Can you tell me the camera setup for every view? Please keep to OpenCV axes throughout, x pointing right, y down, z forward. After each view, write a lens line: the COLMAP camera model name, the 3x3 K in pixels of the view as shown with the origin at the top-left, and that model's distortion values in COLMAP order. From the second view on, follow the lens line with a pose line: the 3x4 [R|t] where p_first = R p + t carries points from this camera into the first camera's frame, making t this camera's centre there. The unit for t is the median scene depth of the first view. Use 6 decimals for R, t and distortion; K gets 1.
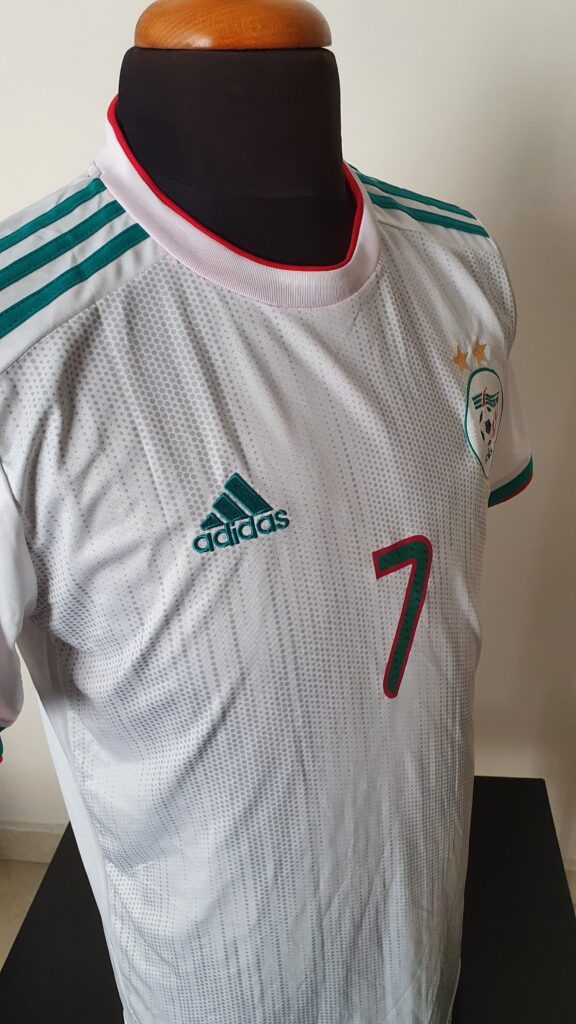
lens RADIAL K [[837.3, 0, 288.0], [0, 837.3, 512.0], [0, 0, 1]] dist [-0.006295, -0.013020]
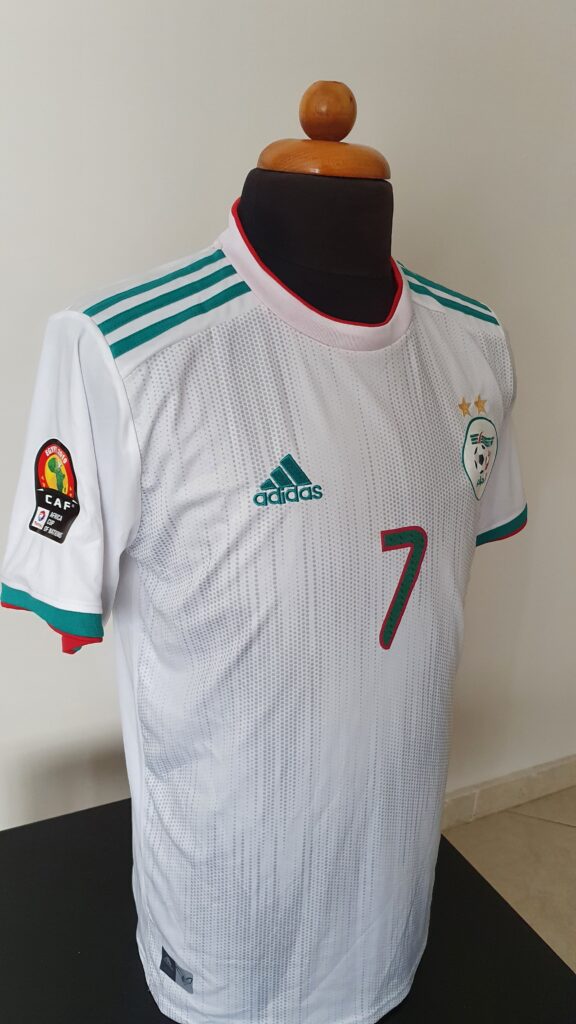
lens RADIAL K [[837.3, 0, 288.0], [0, 837.3, 512.0], [0, 0, 1]] dist [-0.006295, -0.013020]
pose [[0.991108, 0.115203, -0.066575, 0.040664], [-0.122195, 0.986077, -0.112788, 0.203941], [0.052655, 0.119920, 0.991386, -0.392998]]
